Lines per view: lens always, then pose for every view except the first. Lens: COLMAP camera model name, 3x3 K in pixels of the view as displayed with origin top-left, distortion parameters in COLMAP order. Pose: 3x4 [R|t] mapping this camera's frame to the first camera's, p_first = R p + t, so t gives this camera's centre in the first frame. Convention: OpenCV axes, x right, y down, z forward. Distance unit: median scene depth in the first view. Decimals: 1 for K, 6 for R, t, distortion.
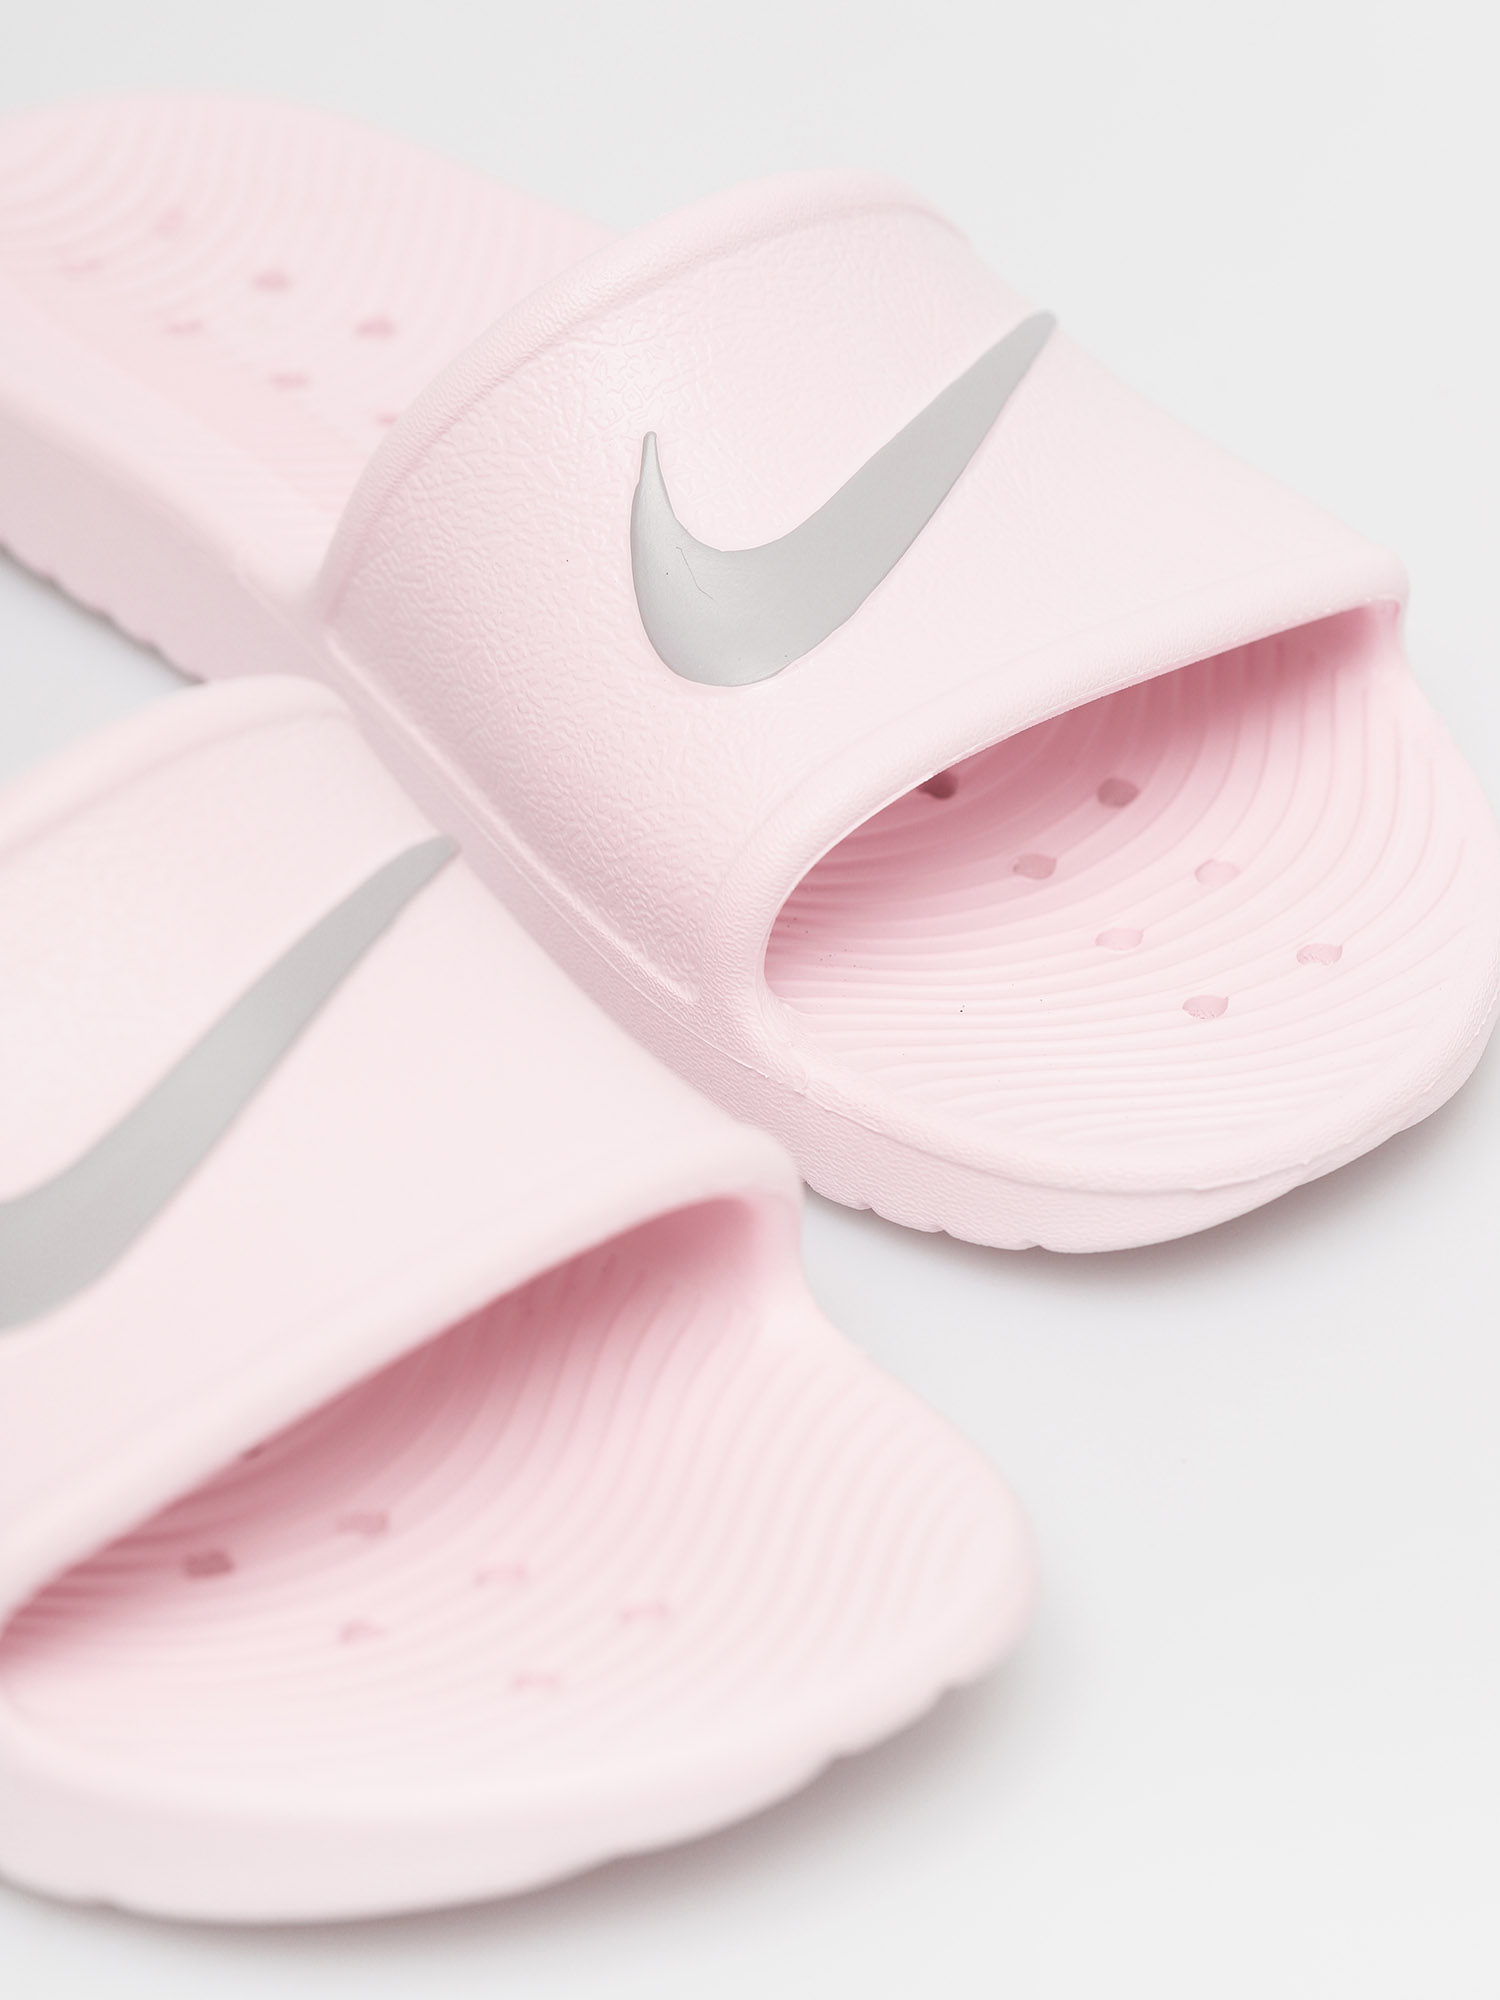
lens RADIAL K [[6782.0, 0, 750.3], [0, 6782.0, 999.9], [0, 0, 1]] dist [-0.161868, 0.000000]
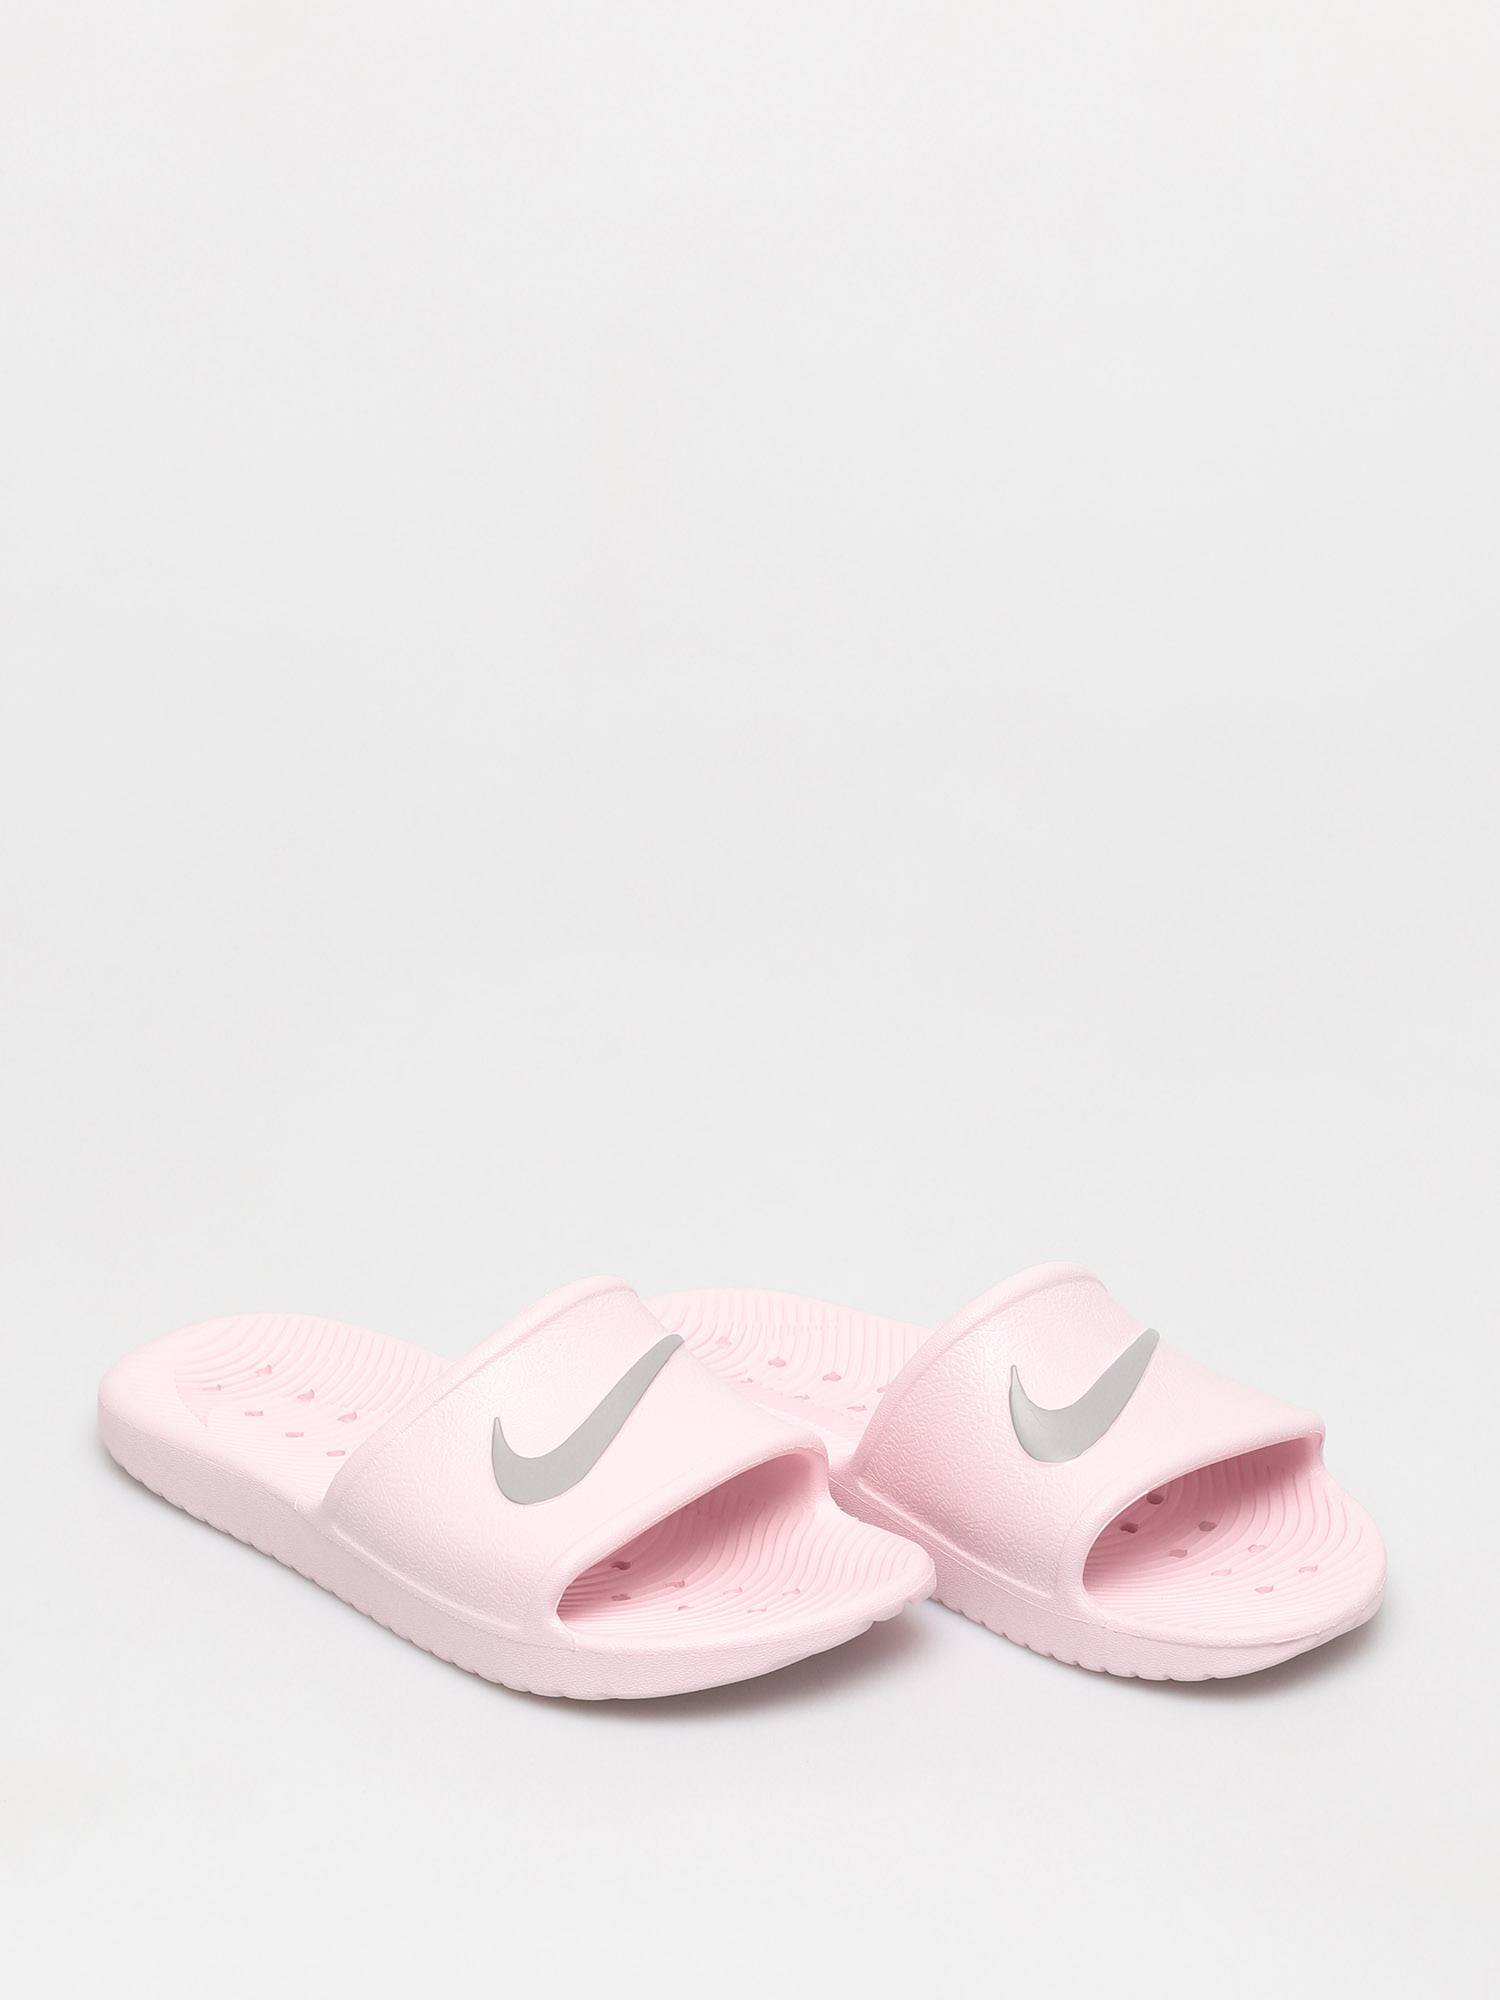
lens RADIAL K [[6782.0, 0, 749.9], [0, 6782.0, 999.5], [0, 0, 1]] dist [-0.161868, 0.000000]
pose [[0.995606, -0.053057, 0.077166, -0.279875], [0.070656, 0.966399, -0.247144, 0.368955], [-0.061460, 0.251510, 0.965901, -1.310144]]
